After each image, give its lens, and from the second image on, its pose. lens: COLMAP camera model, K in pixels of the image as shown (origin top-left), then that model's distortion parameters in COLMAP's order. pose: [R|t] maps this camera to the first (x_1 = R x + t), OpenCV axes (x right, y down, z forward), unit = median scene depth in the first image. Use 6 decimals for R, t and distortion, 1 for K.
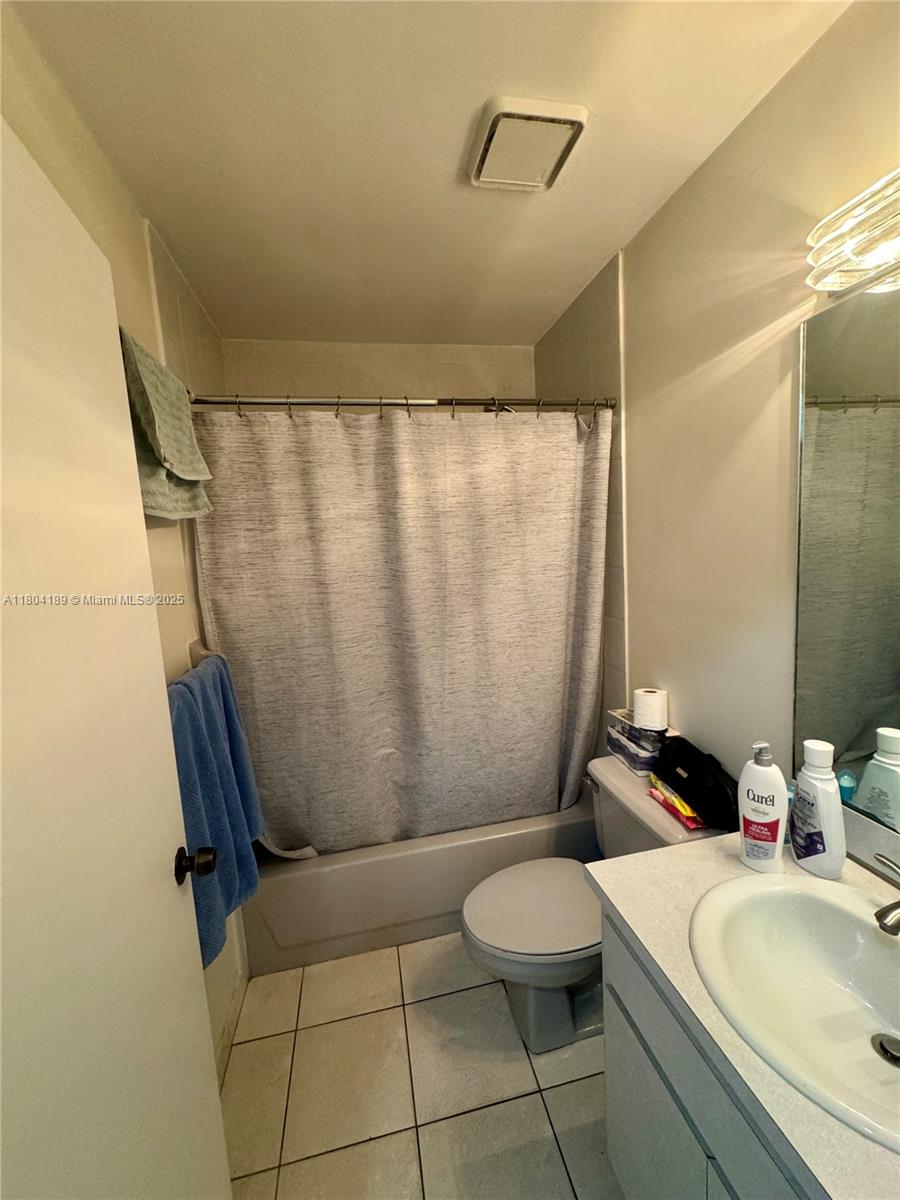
lens RADIAL K [[477.8, 0, 449.6], [0, 477.8, 597.3], [0, 0, 1]] dist [-0.008690, 0.001372]
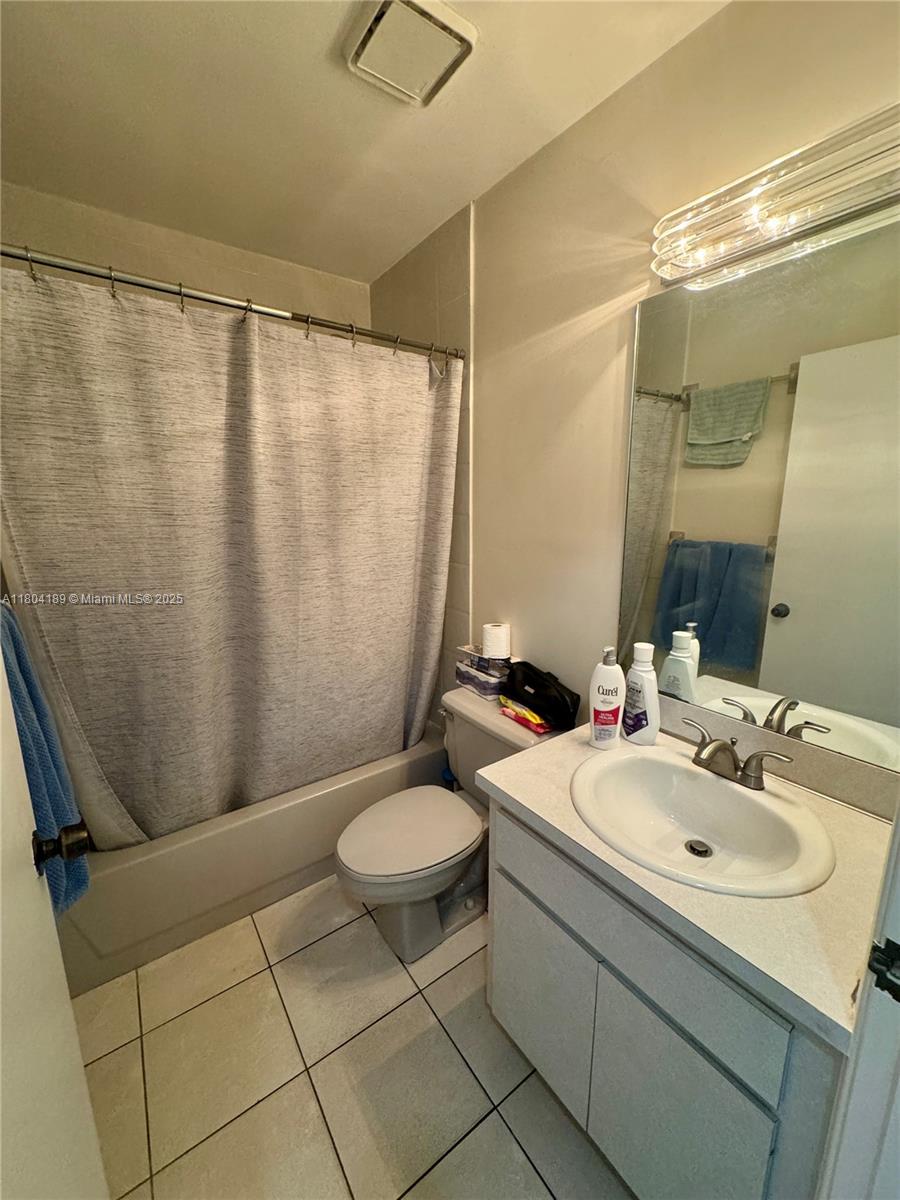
lens RADIAL K [[477.8, 0, 450.4], [0, 477.8, 598.3], [0, 0, 1]] dist [-0.008690, 0.001372]
pose [[0.907867, -0.026876, 0.418397, -0.146974], [-0.001946, 0.997662, 0.068310, 0.060240], [-0.419254, -0.062831, 0.905692, 0.037382]]
